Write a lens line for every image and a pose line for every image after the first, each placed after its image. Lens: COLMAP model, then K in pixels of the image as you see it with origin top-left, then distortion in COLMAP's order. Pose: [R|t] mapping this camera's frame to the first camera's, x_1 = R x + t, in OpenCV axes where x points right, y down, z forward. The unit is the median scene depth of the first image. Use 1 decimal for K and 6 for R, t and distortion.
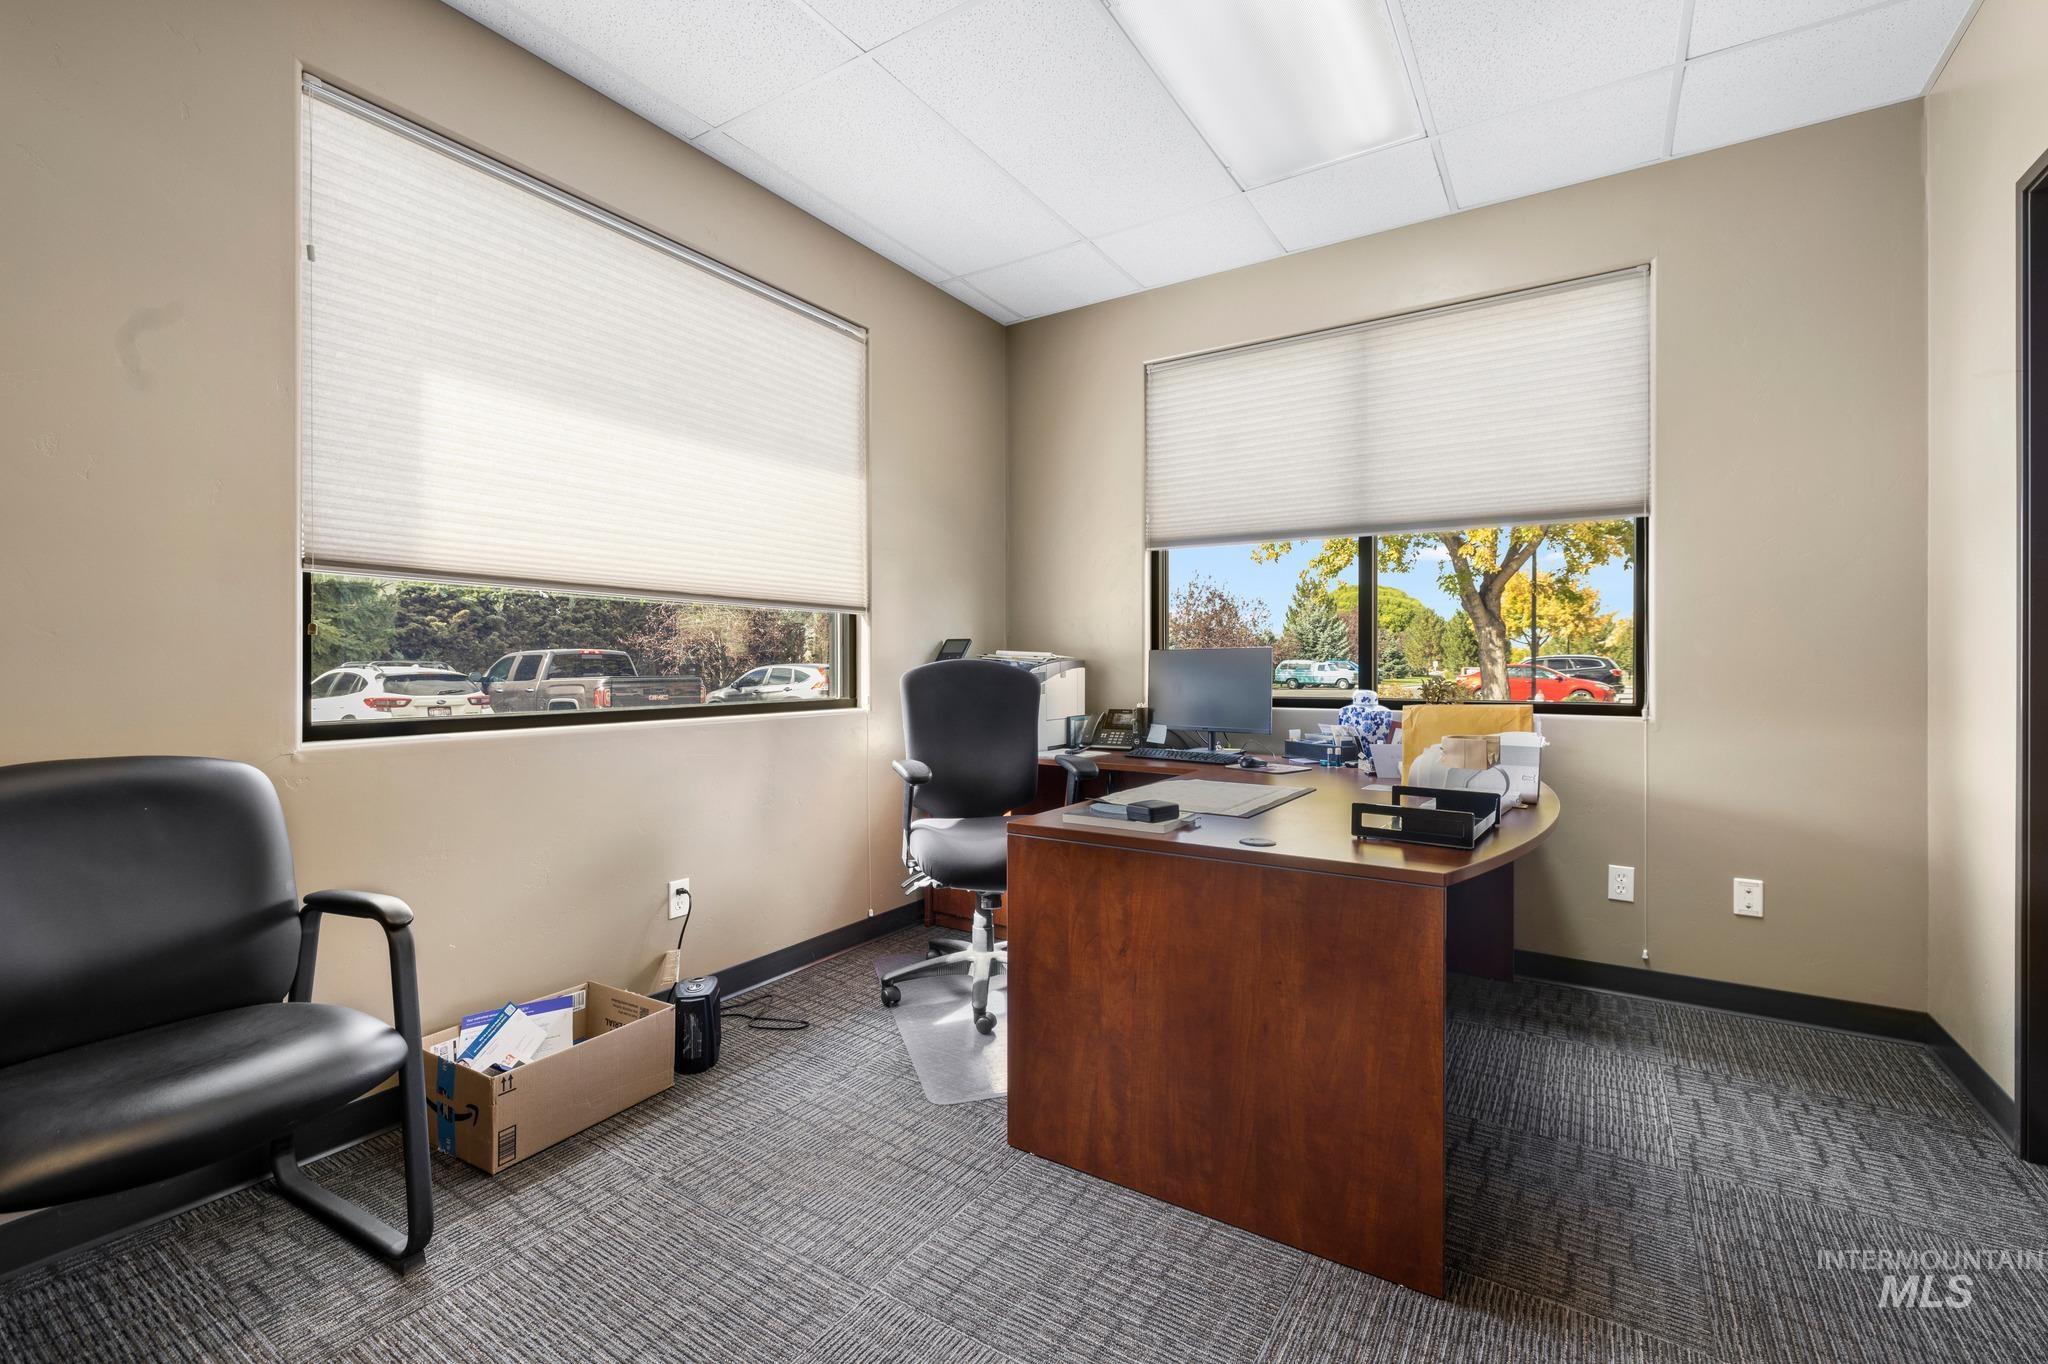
lens RADIAL K [[866.5, 0, 1021.9], [0, 866.5, 666.9], [0, 0, 1]] dist [0.003157, 0.000357]
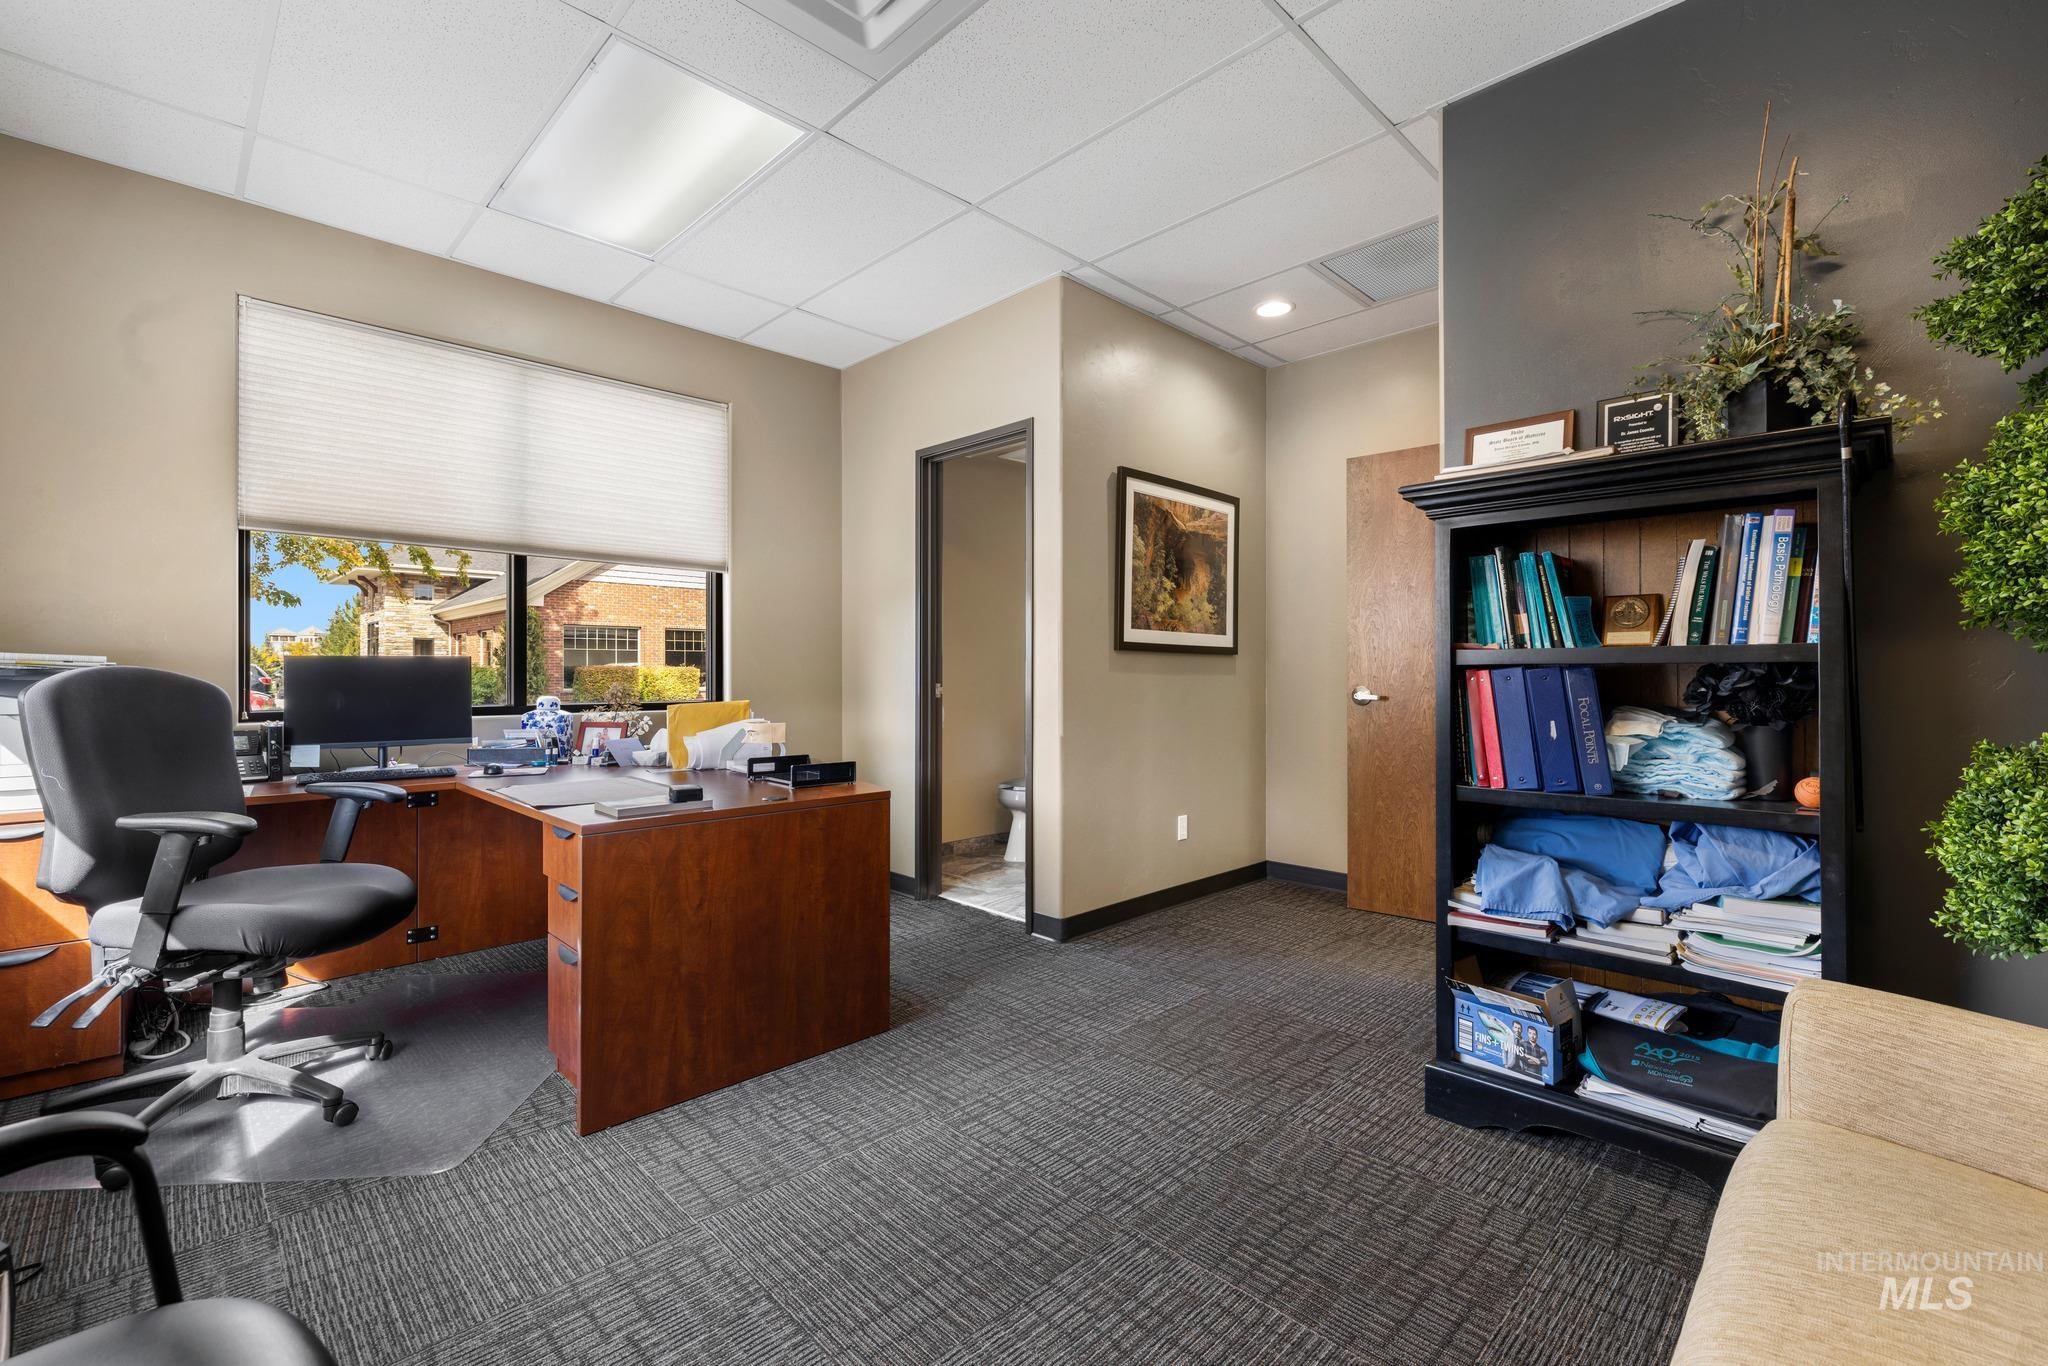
lens RADIAL K [[891.5, 0, 1004.1], [0, 891.5, 674.3], [0, 0, 1]] dist [0.003026, 0.000217]
pose [[0.237381, -0.001135, 0.971416, -0.714459], [0.002301, 0.999997, 0.000606, -0.000754], [-0.971414, 0.002092, 0.237383, 0.195496]]
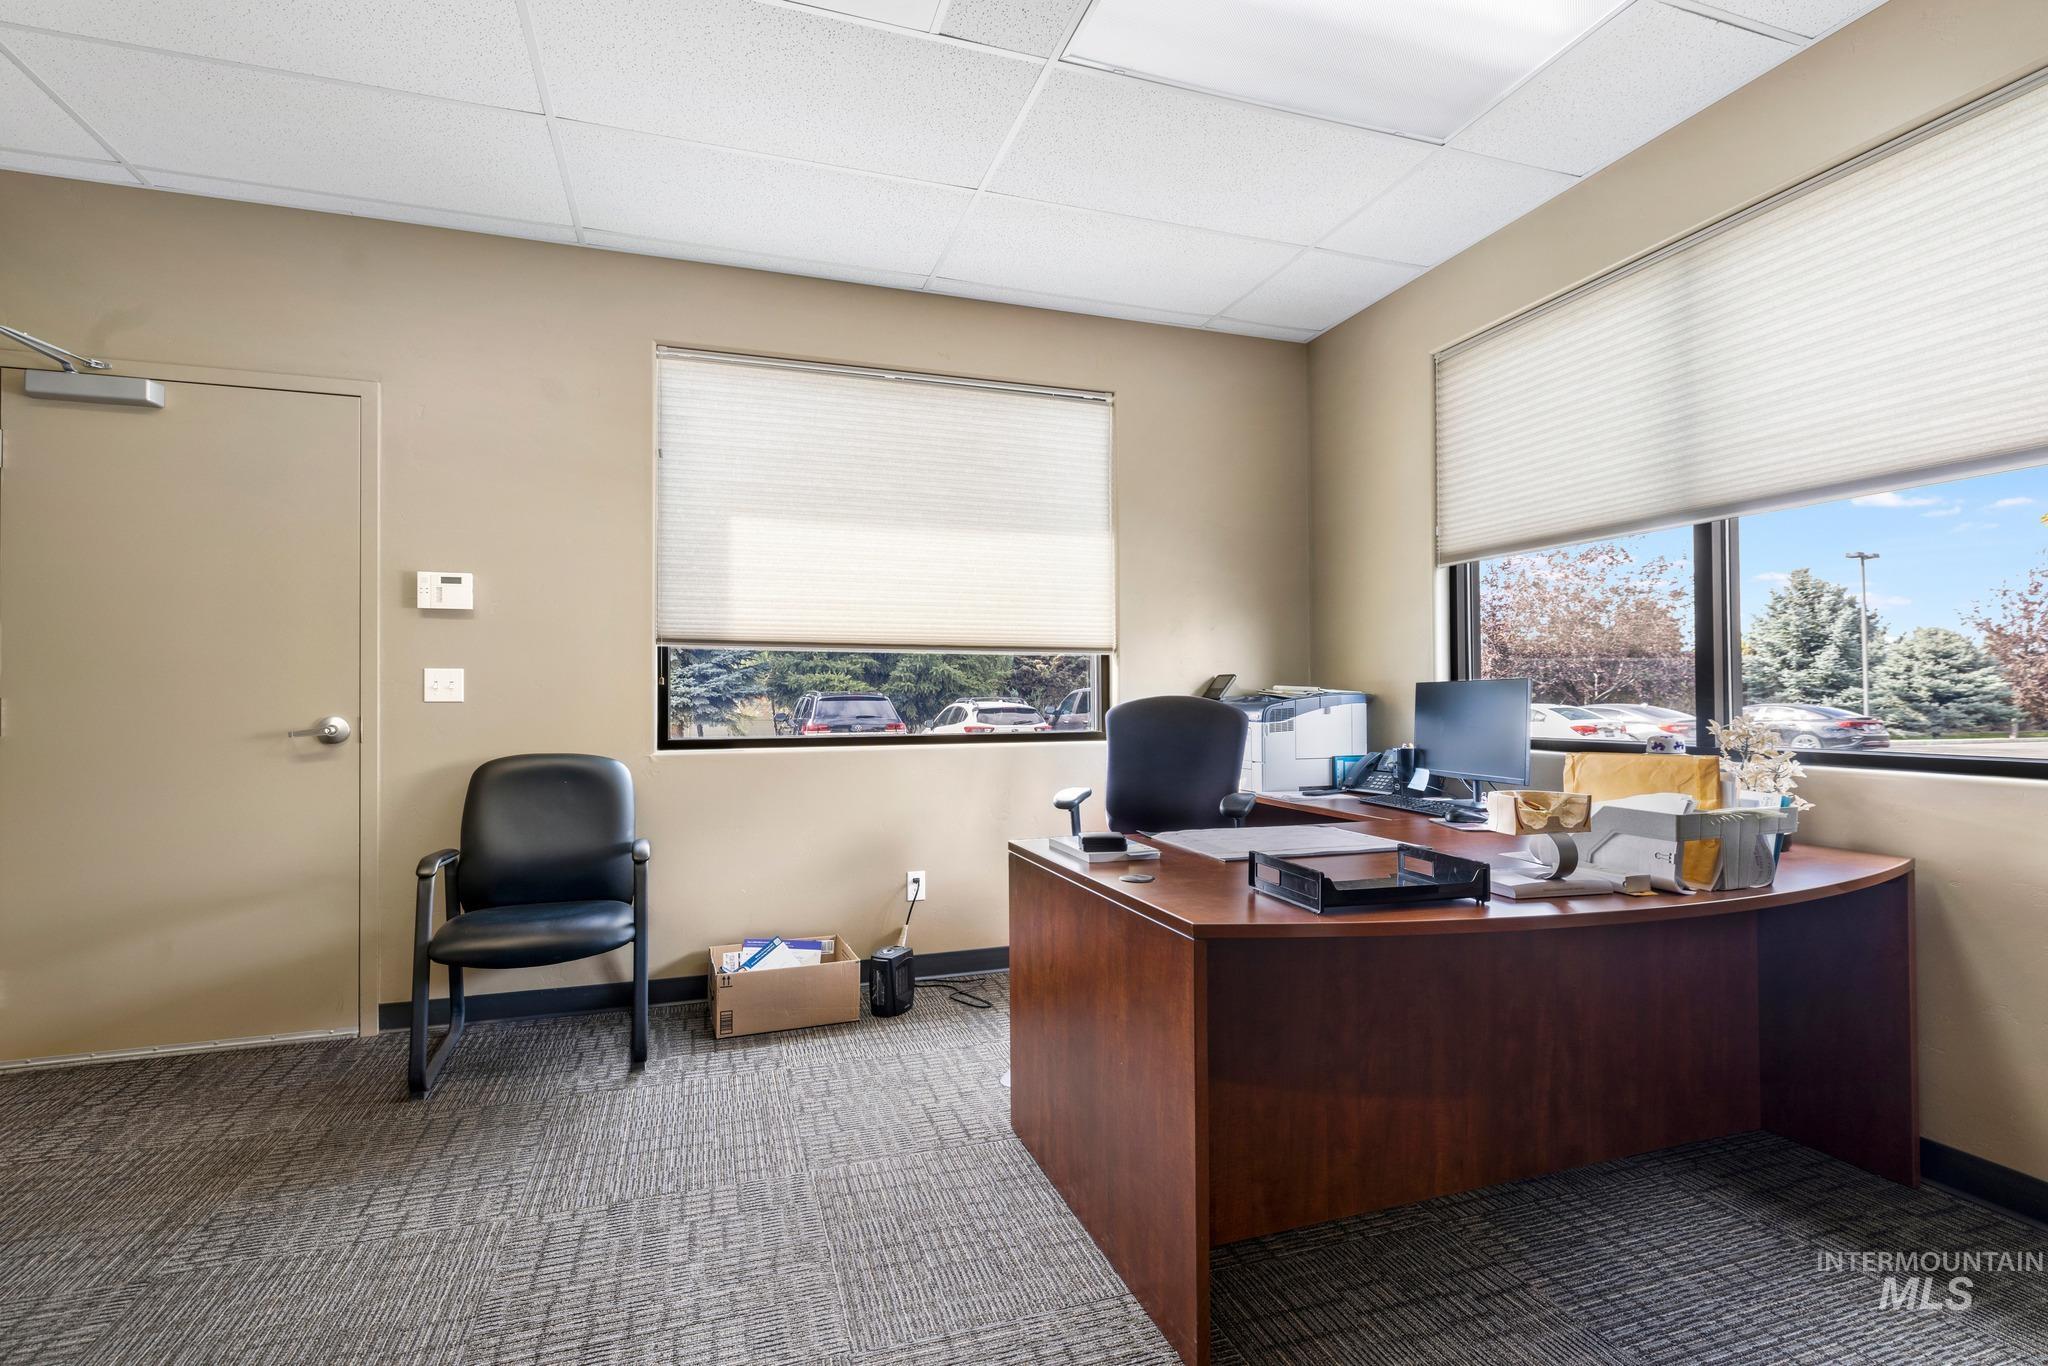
lens RADIAL K [[889.4, 0, 1020.0], [0, 889.4, 691.7], [0, 0, 1]] dist [0.001057, 0.000521]
pose [[0.786570, -0.008773, -0.617439, 0.534246], [0.002497, 0.999936, -0.011027, -0.002561], [0.617496, 0.007131, 0.786542, 0.068325]]
